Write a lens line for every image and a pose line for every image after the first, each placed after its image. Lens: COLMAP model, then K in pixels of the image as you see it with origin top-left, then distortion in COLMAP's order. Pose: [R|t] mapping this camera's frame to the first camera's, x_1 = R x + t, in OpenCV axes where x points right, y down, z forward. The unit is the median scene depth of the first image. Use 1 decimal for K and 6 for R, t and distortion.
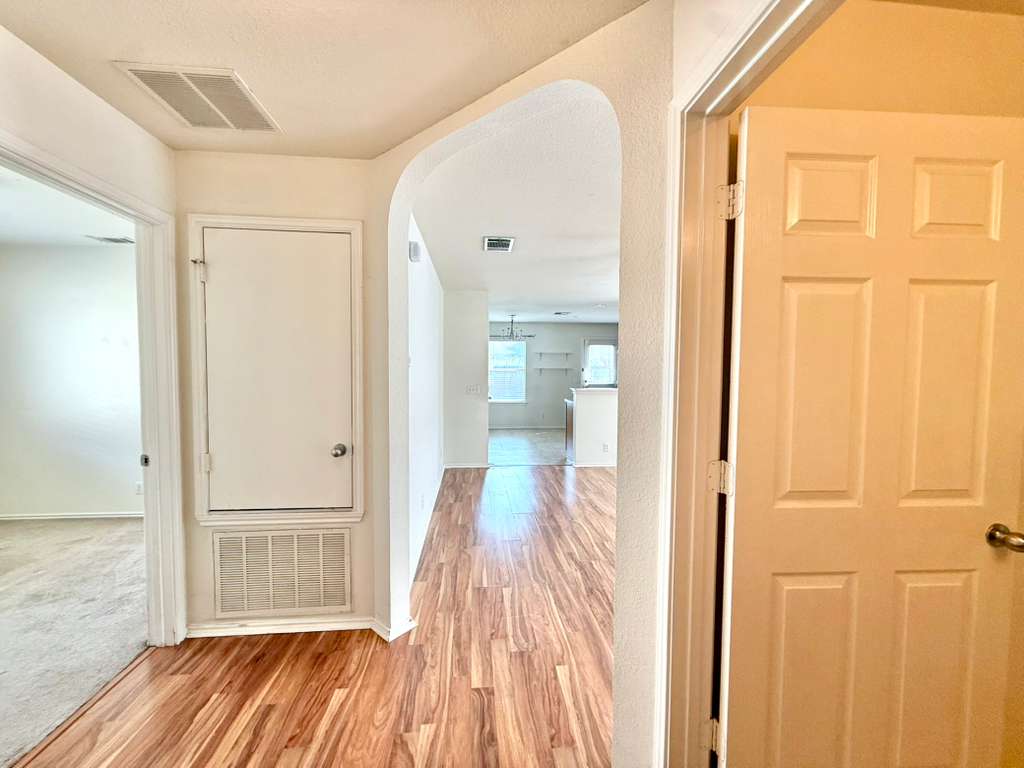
lens RADIAL K [[408.2, 0, 510.7], [0, 408.2, 385.9], [0, 0, 1]] dist [0.000044, -0.000018]
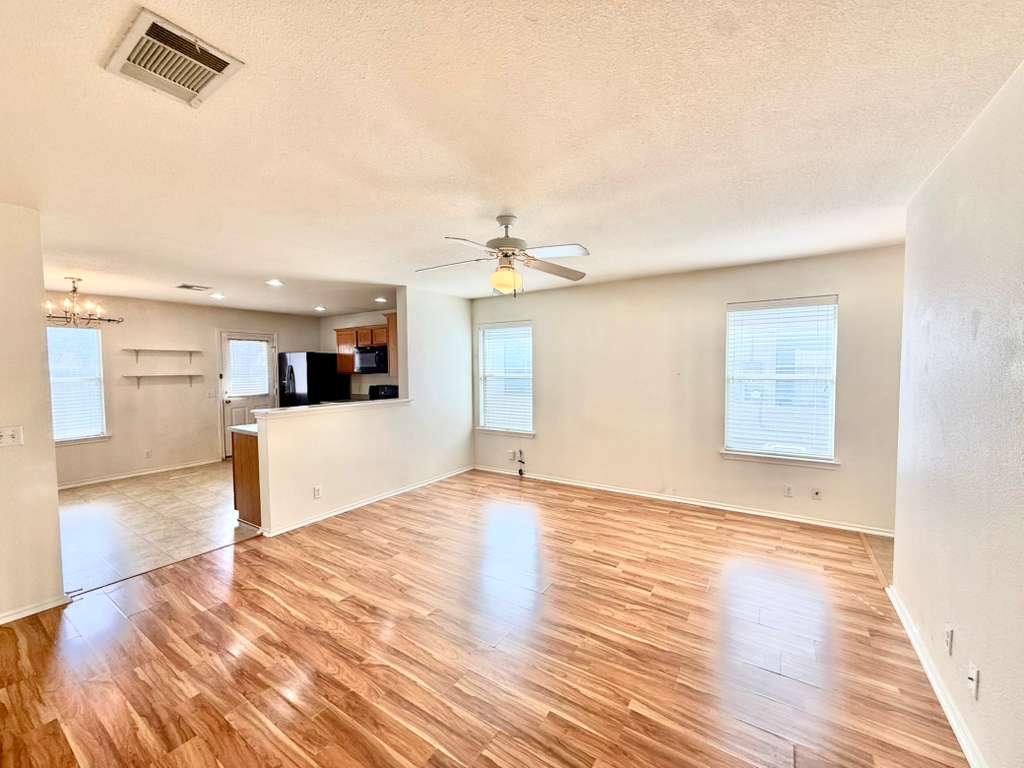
lens RADIAL K [[408.7, 0, 510.8], [0, 408.7, 385.9], [0, 0, 1]] dist [-0.000733, -0.000066]
pose [[0.627031, -0.051692, 0.777277, -0.152452], [0.048535, 0.998450, 0.027248, -0.053137], [-0.777481, 0.020640, 0.628568, 0.573906]]
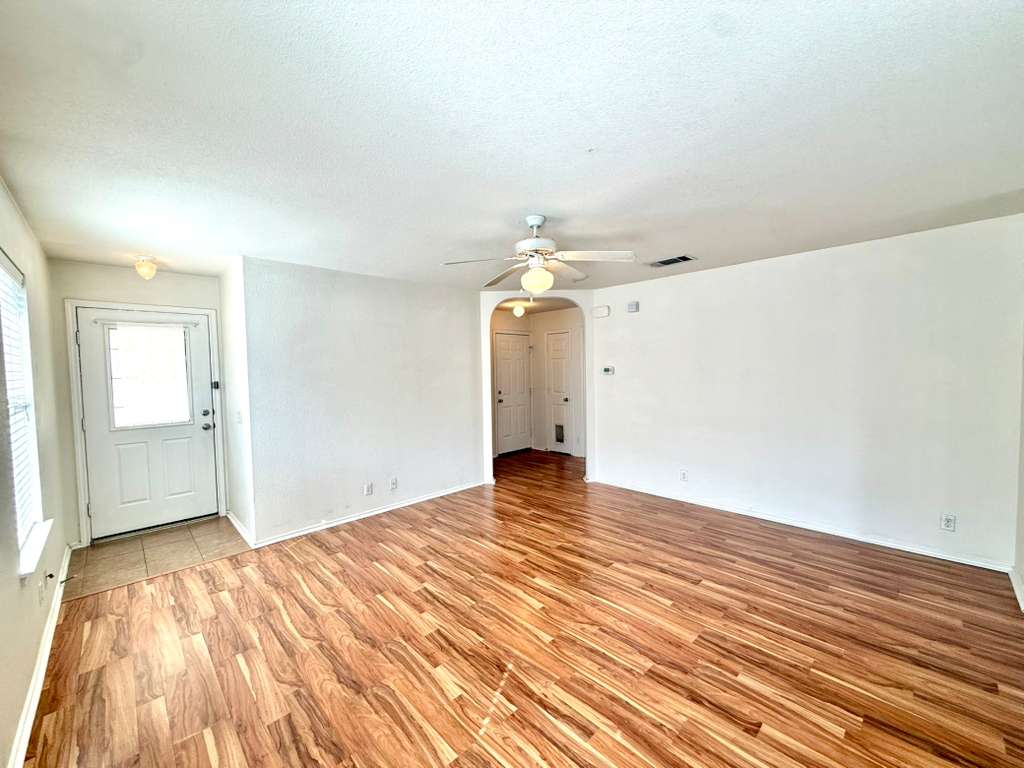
lens RADIAL K [[408.2, 0, 510.7], [0, 408.2, 385.9], [0, 0, 1]] dist [0.000044, -0.000018]
pose [[-0.778514, 0.032092, -0.626806, 1.086039], [-0.015480, 0.997406, 0.070292, -0.092911], [0.627436, 0.064426, -0.775998, 1.738288]]
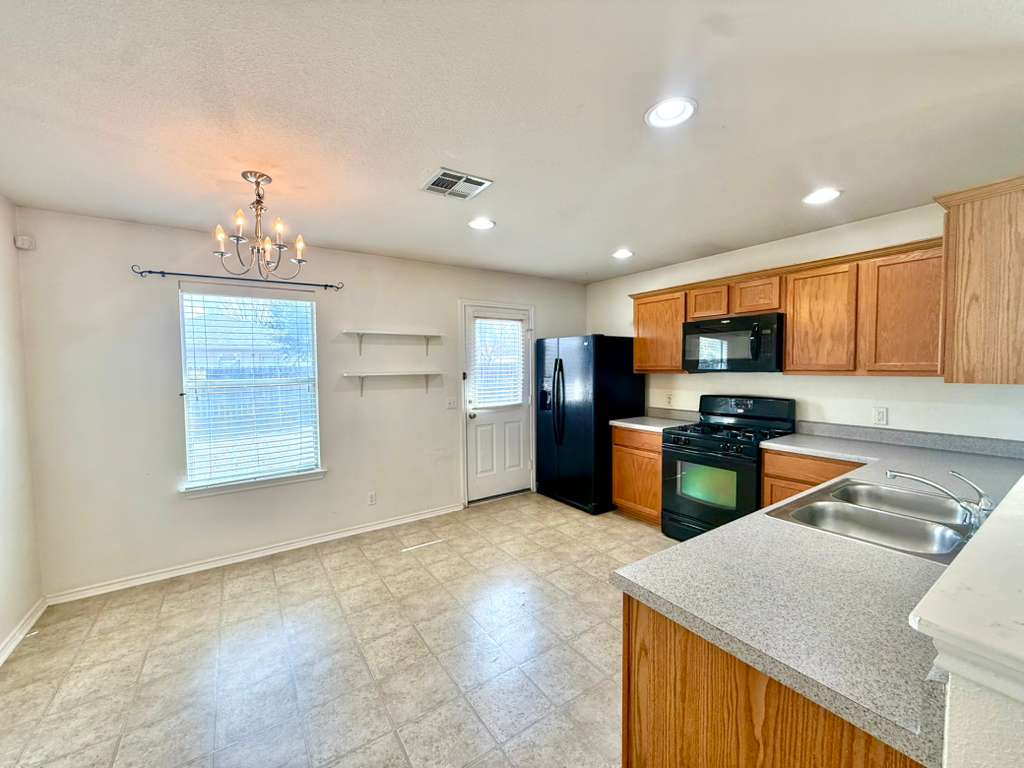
lens RADIAL K [[408.7, 0, 510.8], [0, 408.7, 385.9], [0, 0, 1]] dist [-0.000733, -0.000066]
pose [[0.877676, -0.043625, 0.477265, 0.038657], [0.041050, 0.999032, 0.015828, -0.098981], [-0.477493, 0.005699, 0.878617, 1.775886]]
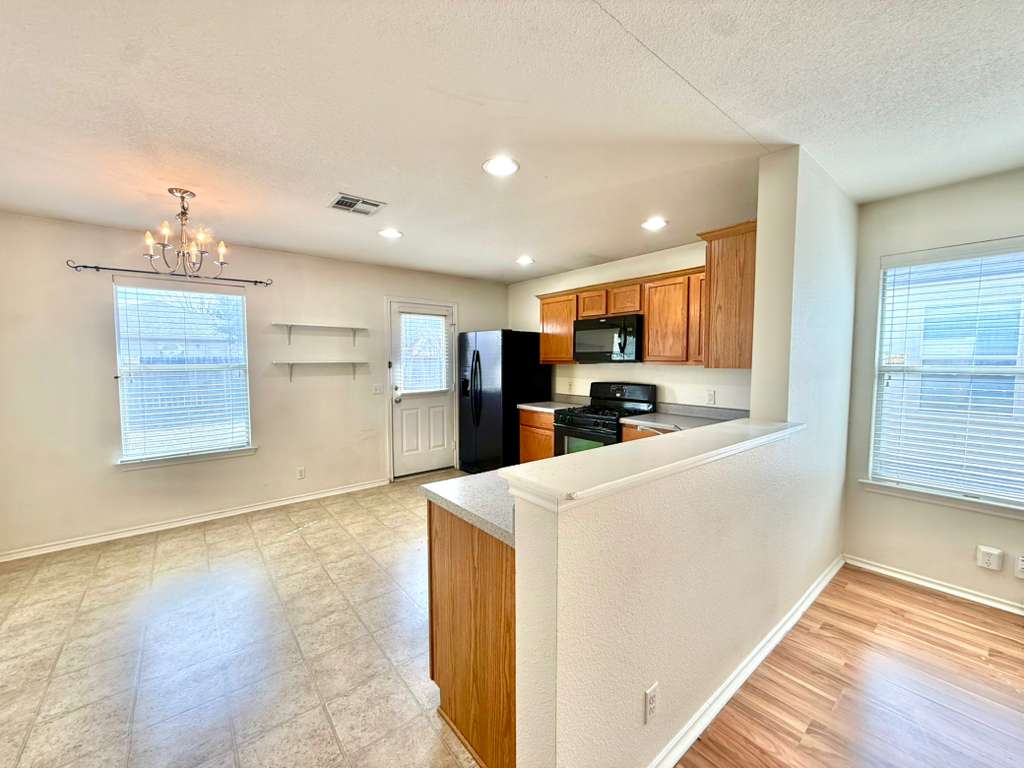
lens RADIAL K [[408.2, 0, 510.7], [0, 408.2, 385.9], [0, 0, 1]] dist [0.000044, -0.000018]
pose [[0.833618, -0.046498, 0.550381, 0.086281], [0.034141, 0.998883, 0.032678, -0.074213], [-0.551286, -0.008450, 0.834274, 1.540502]]
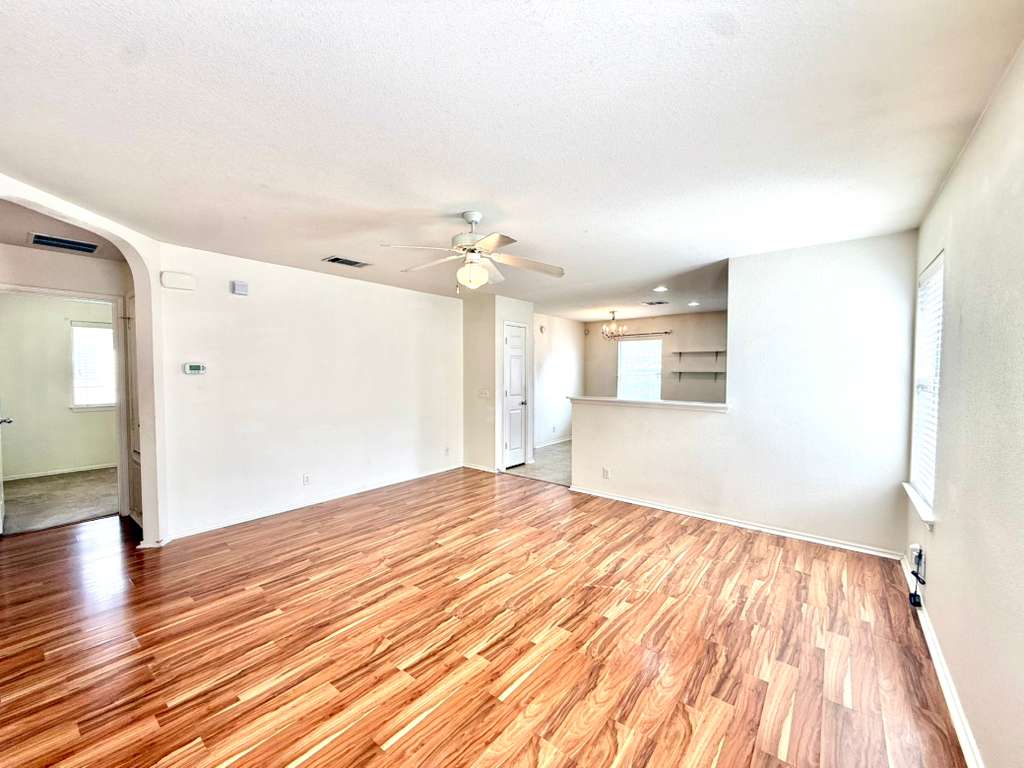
lens RADIAL K [[408.2, 0, 510.7], [0, 408.2, 385.9], [0, 0, 1]] dist [0.000044, -0.000018]
pose [[0.717775, 0.017724, -0.696050, 1.169681], [-0.024829, 0.999692, -0.000149, -0.020945], [0.695833, 0.017389, 0.717993, 0.554481]]
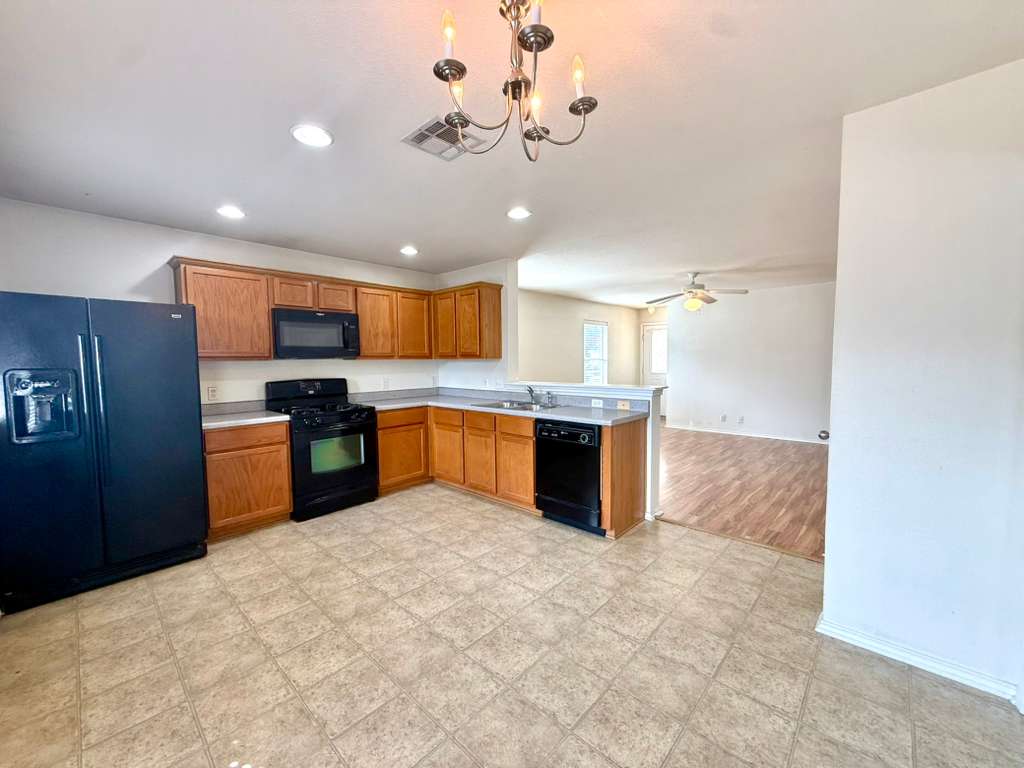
lens RADIAL K [[408.7, 0, 510.8], [0, 408.7, 385.9], [0, 0, 1]] dist [-0.000733, -0.000066]
pose [[-0.663744, -0.051142, 0.746209, -0.259604], [0.037159, 0.994173, 0.101189, -0.113967], [-0.747036, 0.094892, -0.657976, 2.804328]]
